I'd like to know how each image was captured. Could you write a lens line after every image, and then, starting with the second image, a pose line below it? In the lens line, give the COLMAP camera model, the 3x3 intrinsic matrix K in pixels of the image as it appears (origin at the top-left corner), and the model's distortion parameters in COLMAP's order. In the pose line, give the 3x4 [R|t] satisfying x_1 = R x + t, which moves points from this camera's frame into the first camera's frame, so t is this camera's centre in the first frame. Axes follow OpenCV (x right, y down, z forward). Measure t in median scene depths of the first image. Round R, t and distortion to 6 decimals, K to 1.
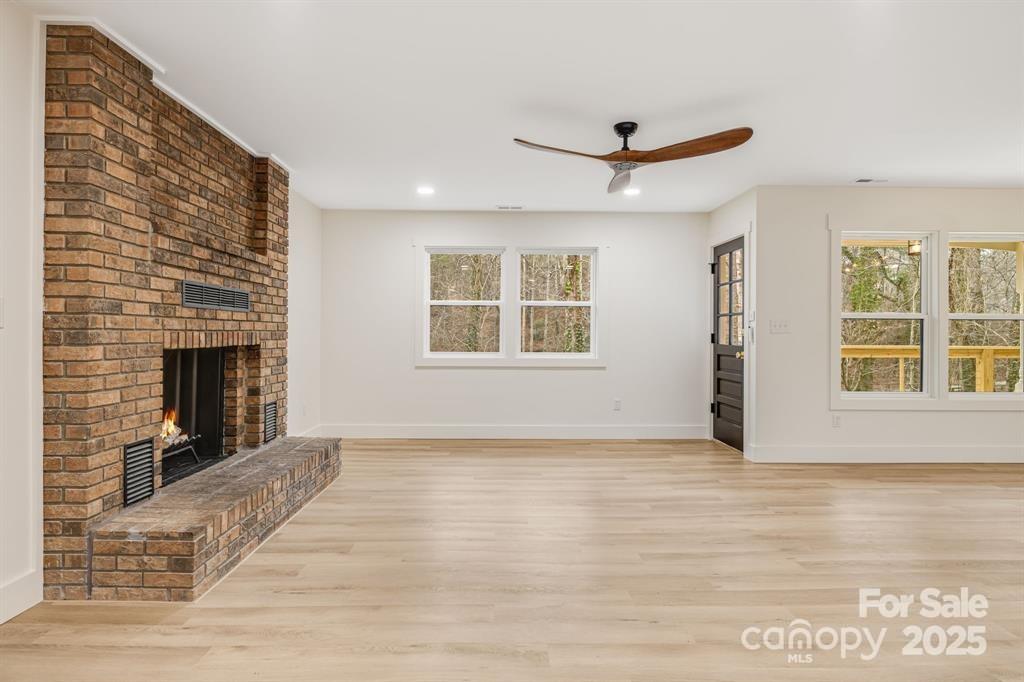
lens RADIAL K [[568.5, 0, 512.0], [0, 568.5, 341.0], [0, 0, 1]] dist [-0.001001, -0.000393]
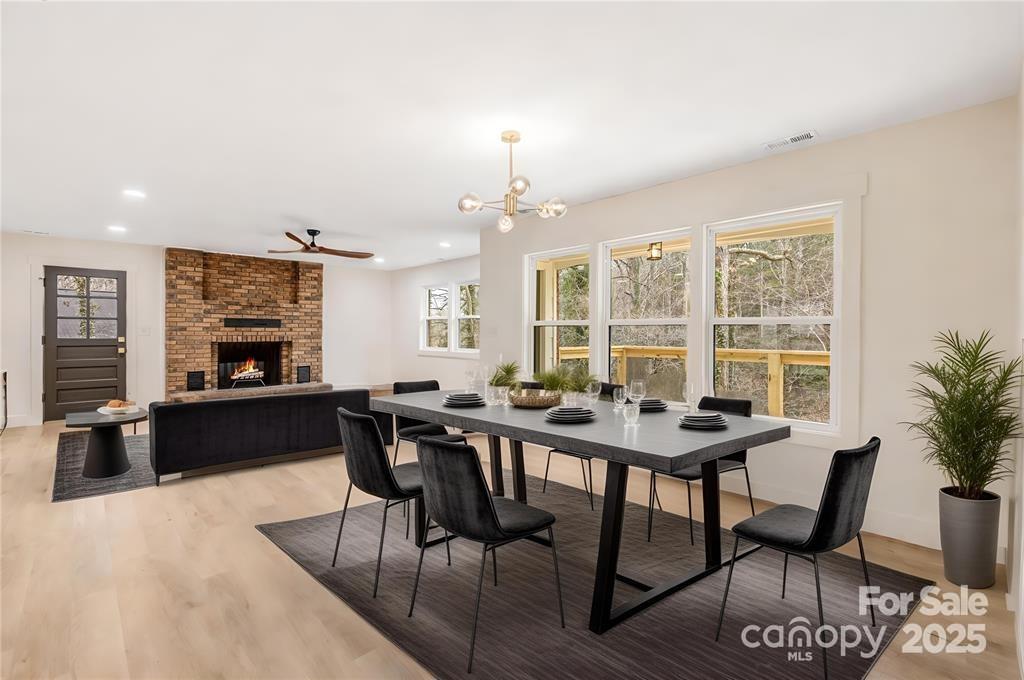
lens RADIAL K [[448.3, 0, 511.7], [0, 448.3, 324.9], [0, 0, 1]] dist [0.000364, -0.000338]
pose [[0.697721, -0.014718, -0.716218, 1.845131], [-0.007786, 0.999574, -0.028125, -0.018122], [0.716327, 0.025199, 0.697310, 0.421060]]
